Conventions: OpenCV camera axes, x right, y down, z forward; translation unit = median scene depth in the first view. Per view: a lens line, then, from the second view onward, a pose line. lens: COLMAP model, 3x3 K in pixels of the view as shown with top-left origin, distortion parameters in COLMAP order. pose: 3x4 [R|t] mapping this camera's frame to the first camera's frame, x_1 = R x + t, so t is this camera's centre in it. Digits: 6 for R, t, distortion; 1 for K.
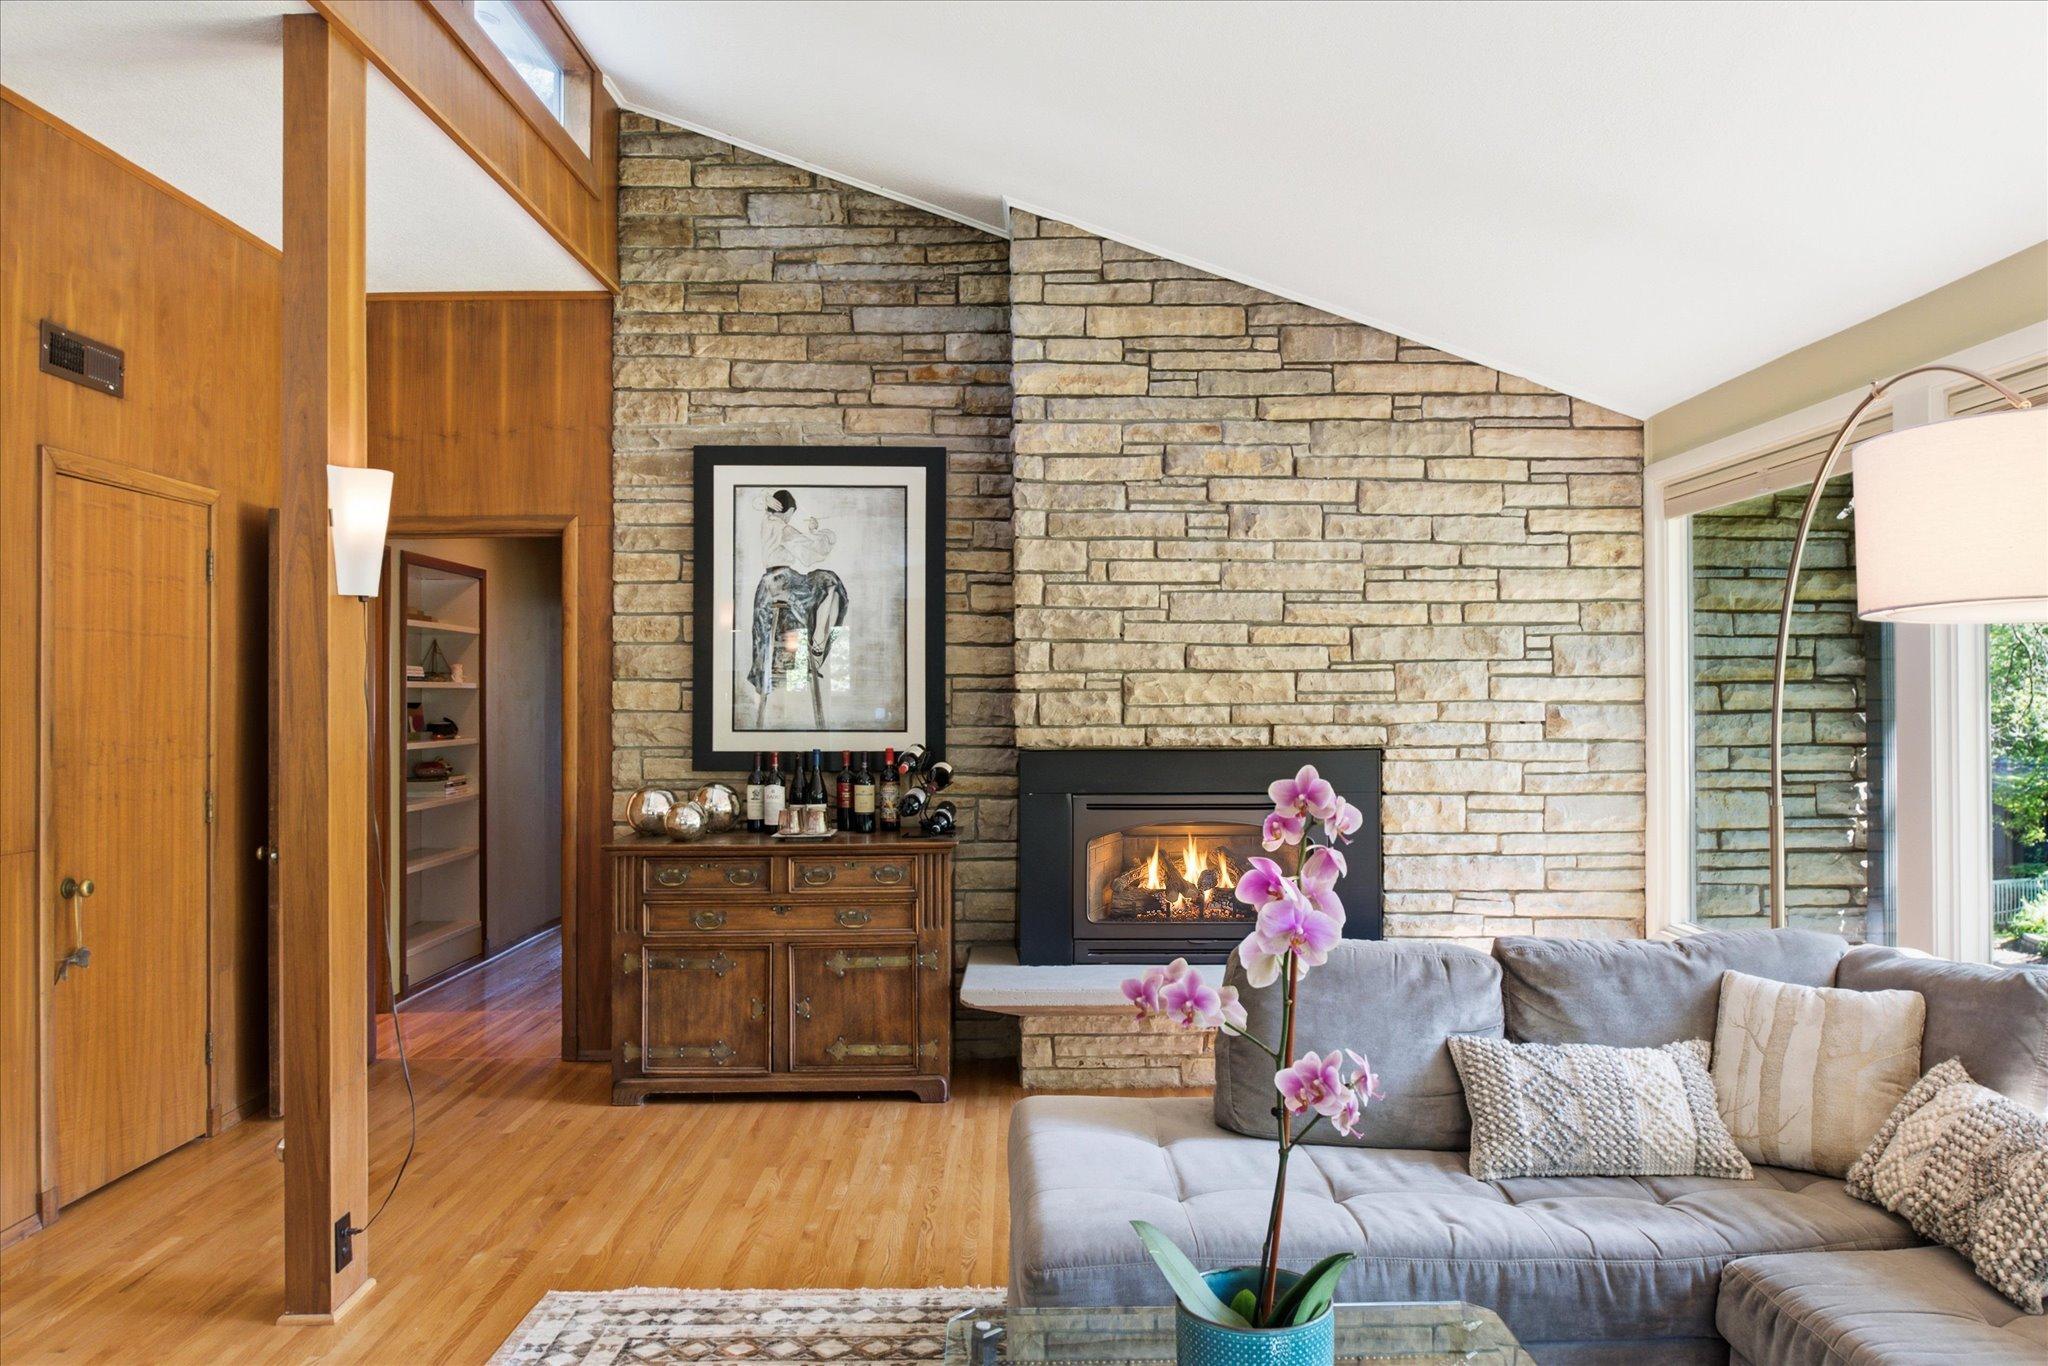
lens RADIAL K [[1429.0, 0, 1026.7], [0, 1429.0, 679.8], [0, 0, 1]] dist [-0.010438, -0.004165]
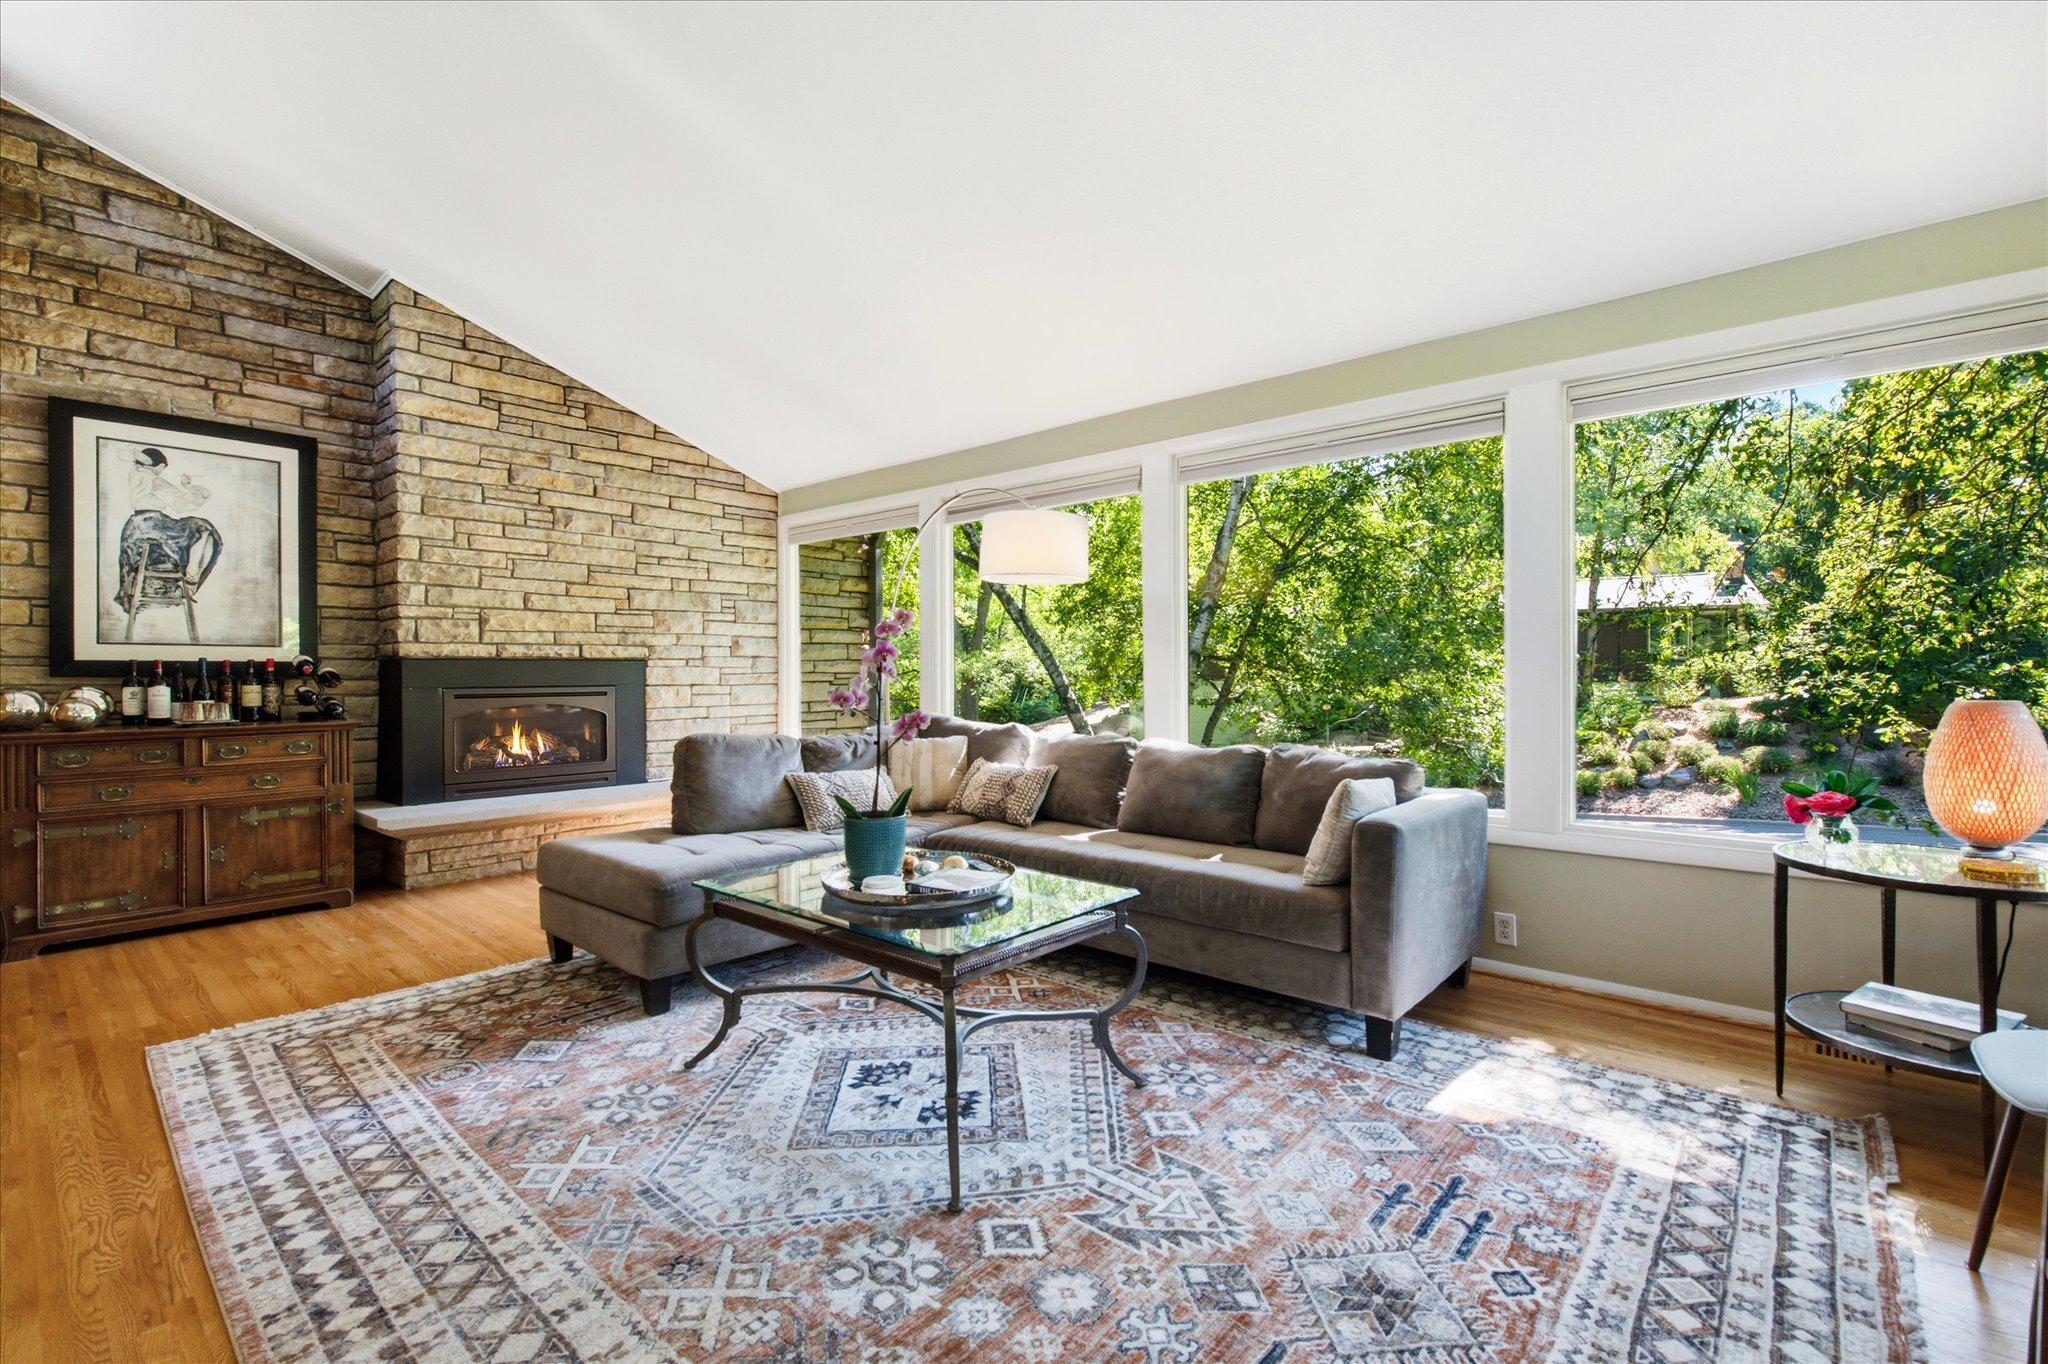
lens RADIAL K [[905.2, 0, 1024.6], [0, 905.2, 677.9], [0, 0, 1]] dist [-0.005256, -0.000449]
pose [[0.669161, -0.004951, 0.743101, -0.261901], [-0.009788, 0.999832, 0.015476, 0.048464], [-0.743053, -0.017629, 0.669000, -0.083043]]
